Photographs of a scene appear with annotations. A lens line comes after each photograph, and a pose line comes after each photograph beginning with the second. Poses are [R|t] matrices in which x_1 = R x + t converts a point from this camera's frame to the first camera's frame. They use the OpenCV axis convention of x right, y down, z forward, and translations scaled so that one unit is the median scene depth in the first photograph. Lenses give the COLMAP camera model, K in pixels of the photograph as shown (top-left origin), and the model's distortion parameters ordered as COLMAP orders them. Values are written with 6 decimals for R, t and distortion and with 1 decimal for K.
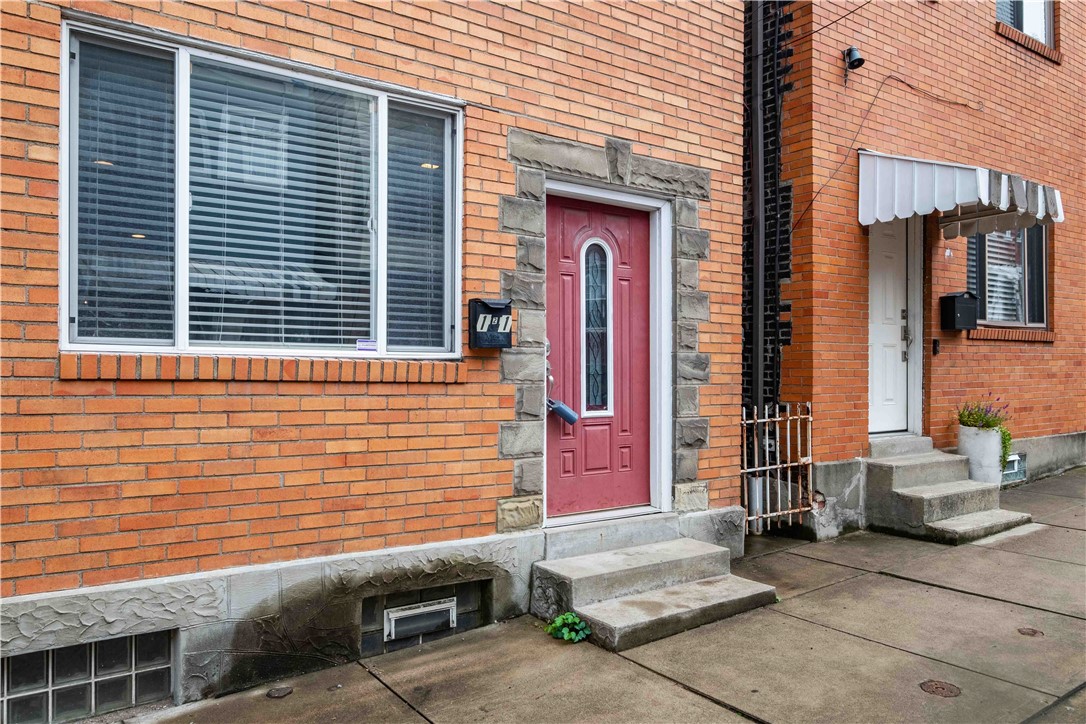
lens RADIAL K [[793.5, 0, 541.7], [0, 793.5, 367.8], [0, 0, 1]] dist [0.006137, -0.003765]
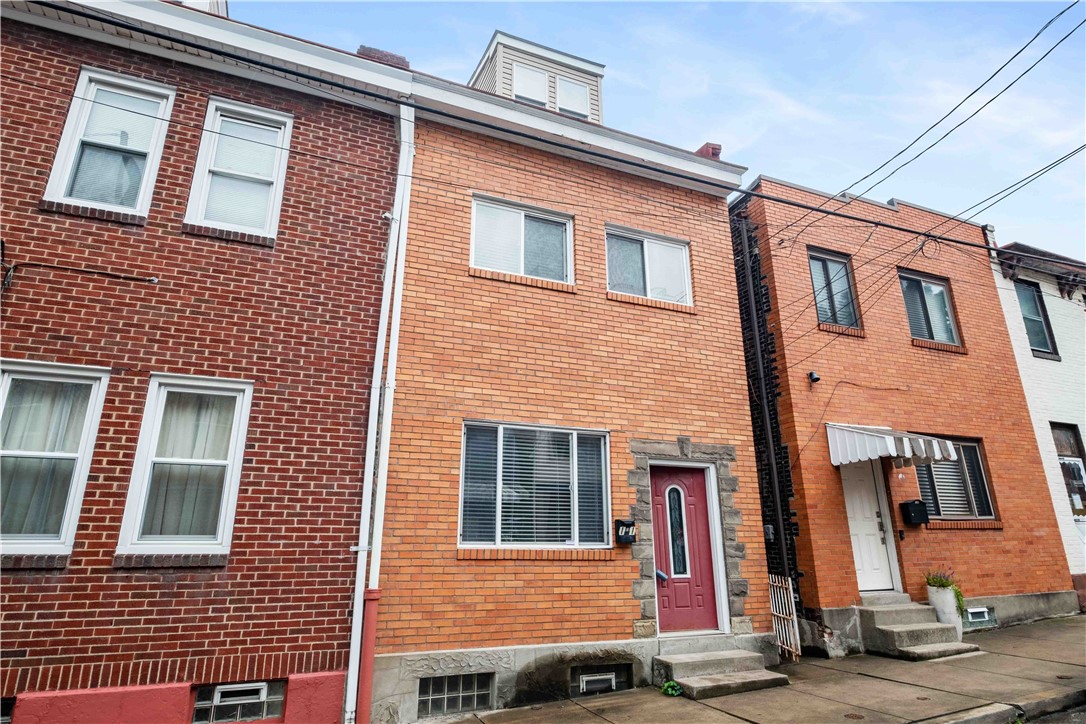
lens RADIAL K [[591.5, 0, 545.4], [0, 591.5, 362.5], [0, 0, 1]] dist [-0.012132, 0.005014]
pose [[0.978721, -0.067604, -0.193741, 0.057900], [0.007149, 0.954831, -0.297064, -0.015969], [0.205073, 0.289357, 0.934996, -0.606825]]
